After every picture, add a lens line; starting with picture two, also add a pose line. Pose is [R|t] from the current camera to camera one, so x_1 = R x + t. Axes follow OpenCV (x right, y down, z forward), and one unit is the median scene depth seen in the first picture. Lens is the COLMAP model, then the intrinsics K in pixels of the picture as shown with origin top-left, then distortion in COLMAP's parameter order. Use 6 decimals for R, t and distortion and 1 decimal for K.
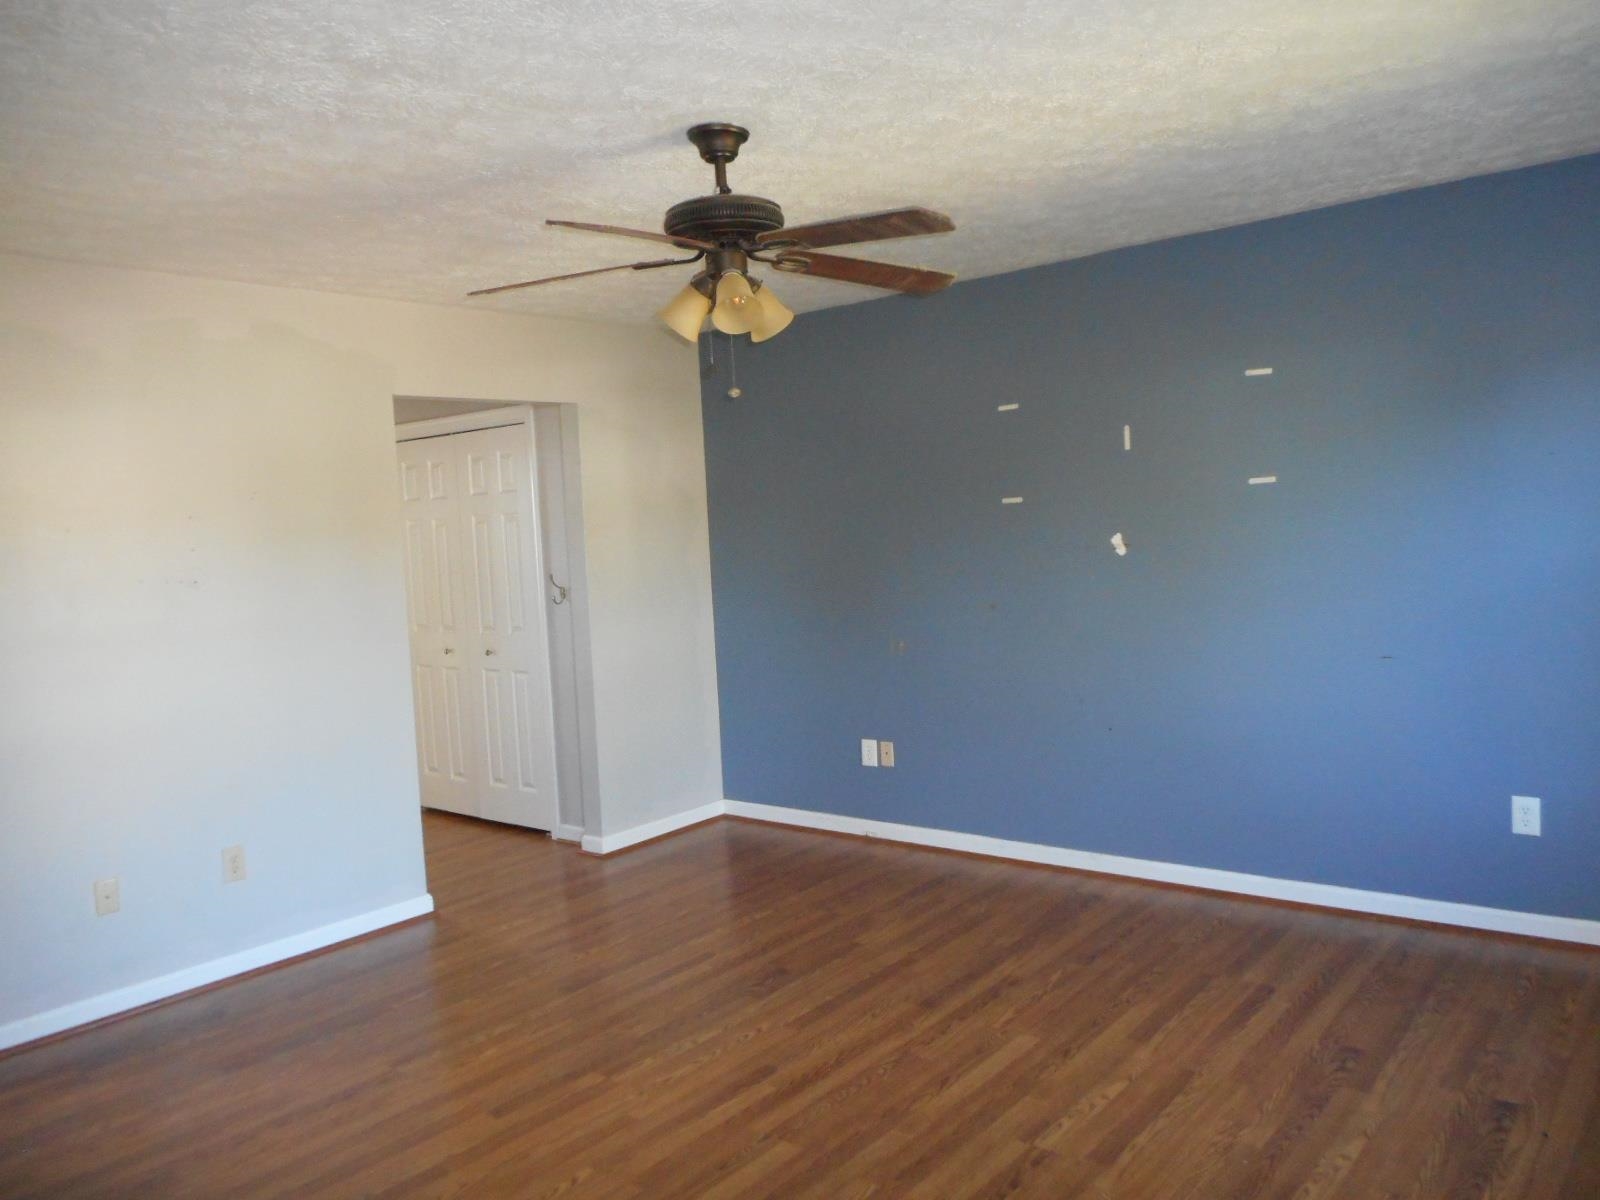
lens RADIAL K [[1210.1, 0, 796.1], [0, 1210.1, 608.8], [0, 0, 1]] dist [0.005628, -0.000224]
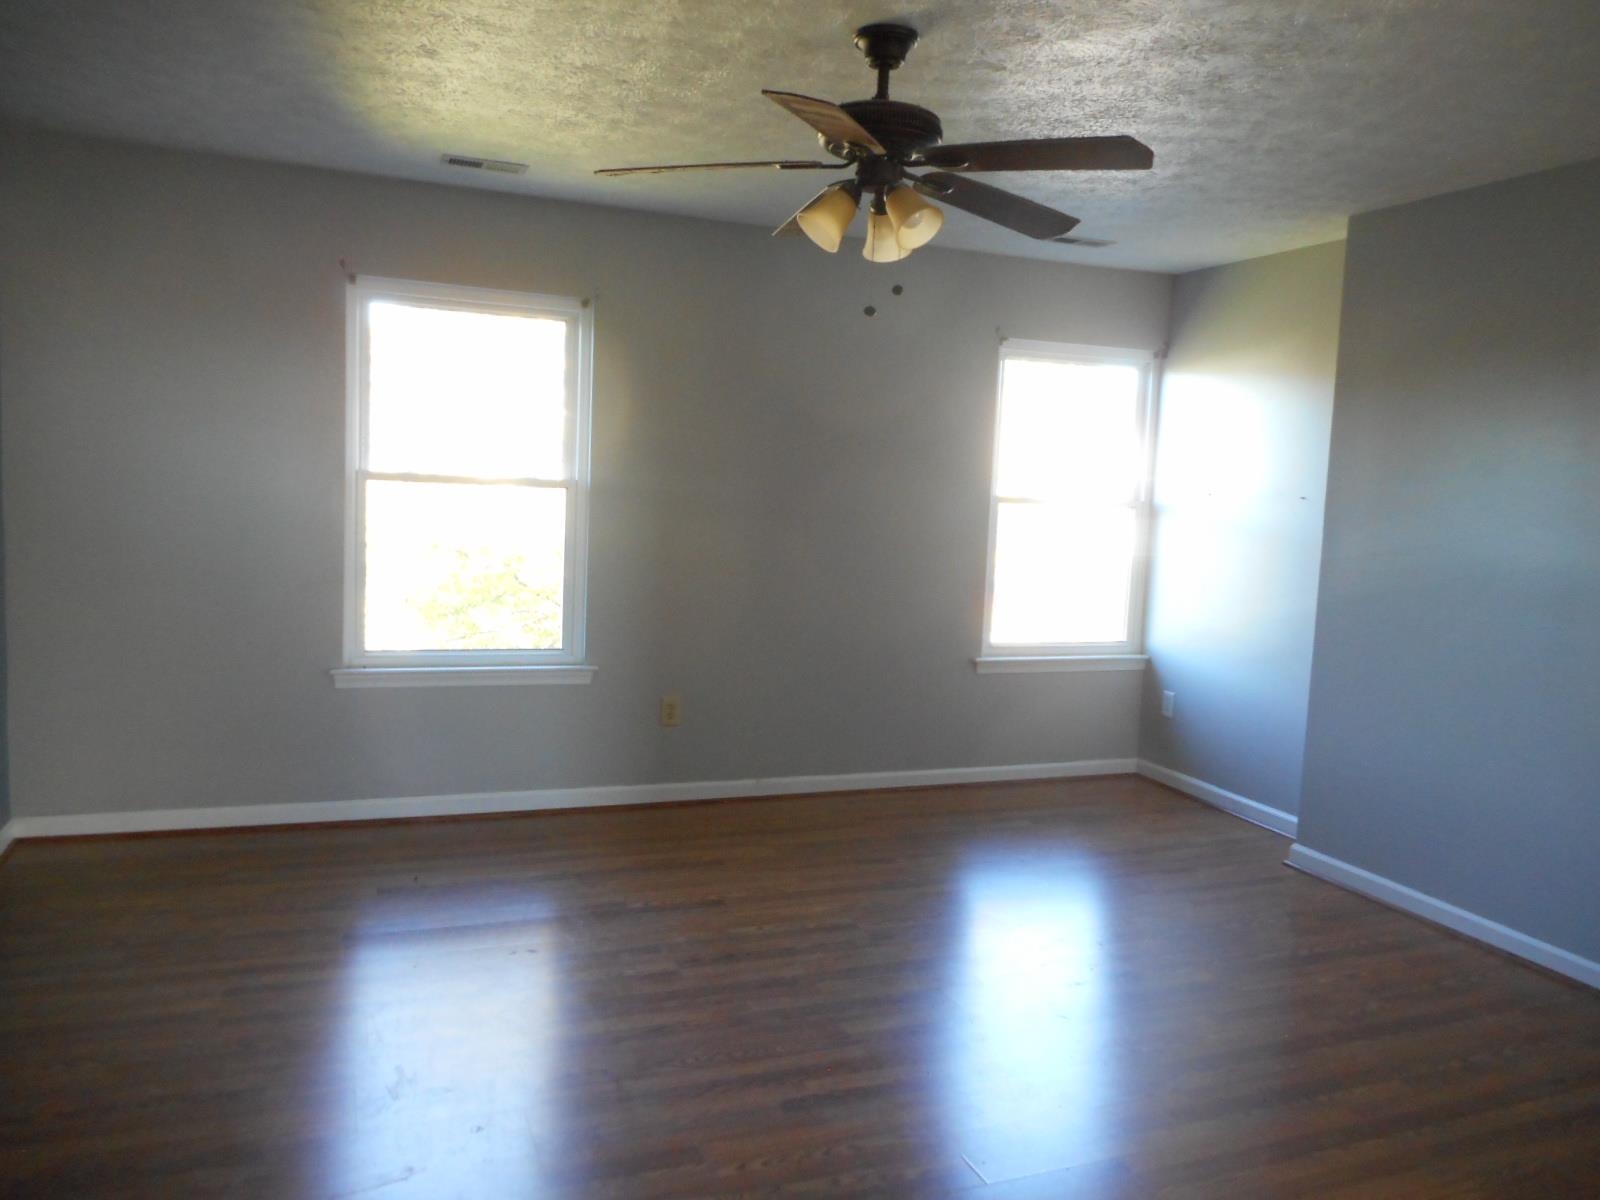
lens RADIAL K [[1210.1, 0, 796.1], [0, 1210.1, 608.8], [0, 0, 1]] dist [0.005628, -0.000224]
pose [[-0.879351, -0.030474, 0.475198, -0.352528], [0.037223, 0.990497, 0.132401, -0.054579], [-0.474717, 0.134116, -0.869860, 1.443310]]
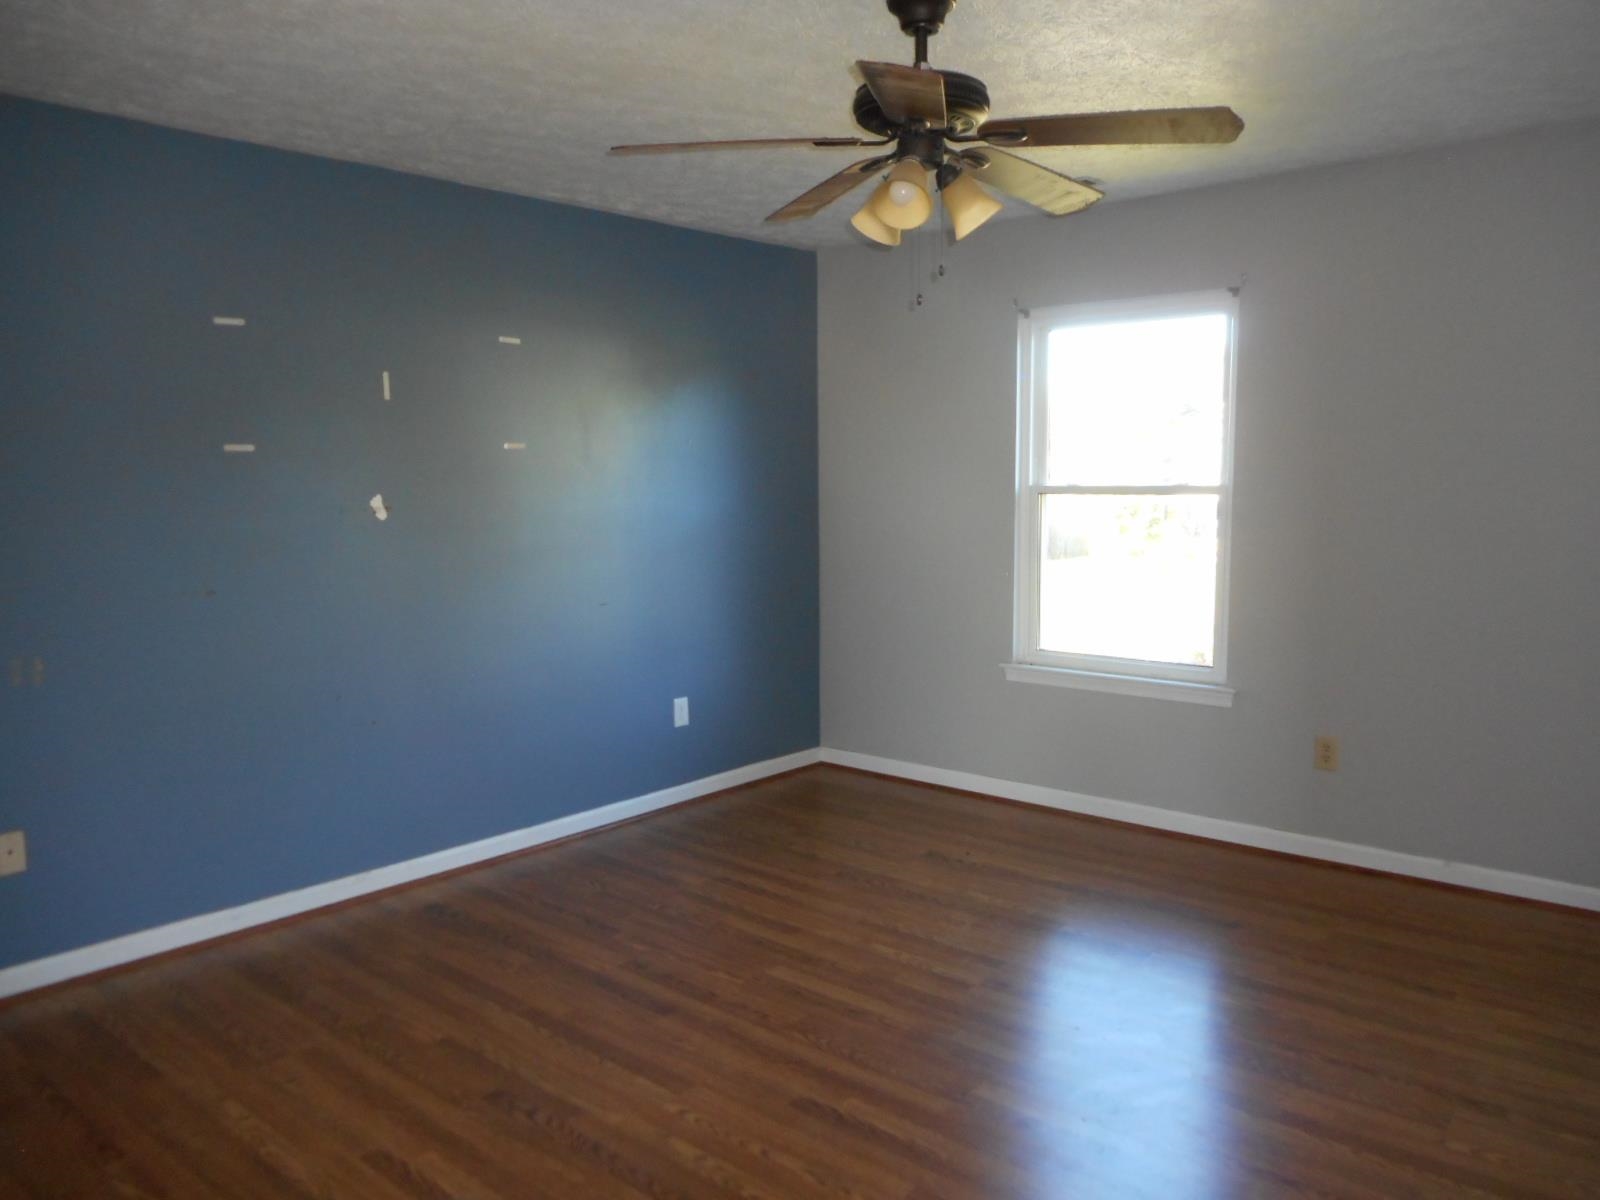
lens RADIAL K [[1210.1, 0, 796.1], [0, 1210.1, 608.8], [0, 0, 1]] dist [0.005628, -0.000224]
pose [[0.021730, -0.056459, 0.998168, -0.727503], [0.077080, 0.995527, 0.054631, -0.006201], [-0.996788, 0.075752, 0.025985, 0.826921]]
